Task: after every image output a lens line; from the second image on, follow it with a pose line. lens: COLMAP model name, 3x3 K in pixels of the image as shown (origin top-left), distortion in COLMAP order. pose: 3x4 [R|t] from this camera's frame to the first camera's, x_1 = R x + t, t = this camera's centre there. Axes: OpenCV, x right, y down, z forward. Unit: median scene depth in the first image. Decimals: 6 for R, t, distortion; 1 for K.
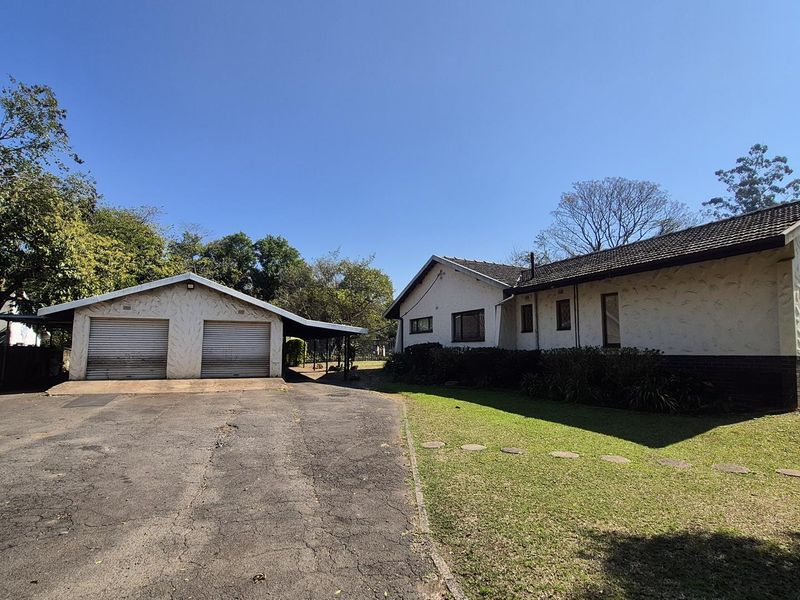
lens RADIAL K [[420.5, 0, 399.4], [0, 420.5, 310.6], [0, 0, 1]] dist [0.000303, 0.000289]
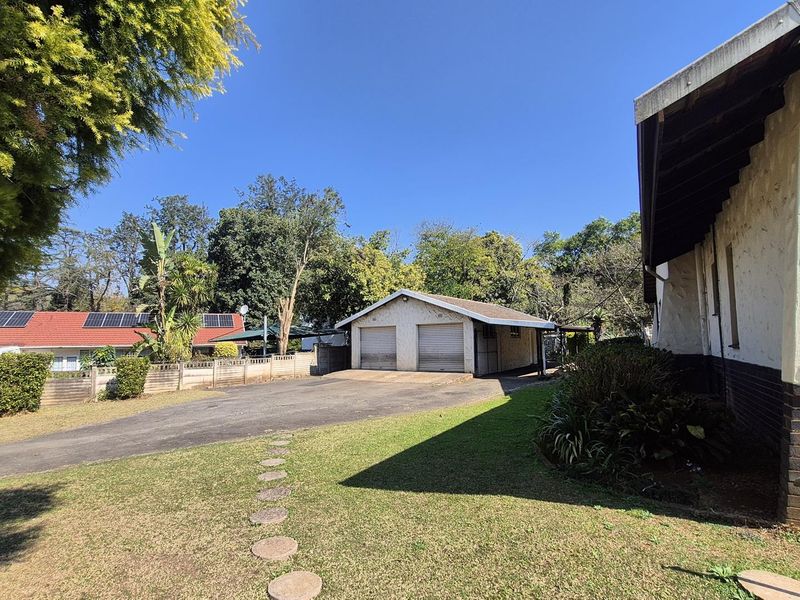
lens RADIAL K [[420.5, 0, 399.4], [0, 420.5, 310.6], [0, 0, 1]] dist [0.000303, 0.000289]
pose [[0.536914, -0.075030, -0.840294, 0.566201], [0.098701, 0.994784, -0.025759, 0.008539], [0.837843, -0.069108, 0.541519, 0.293973]]
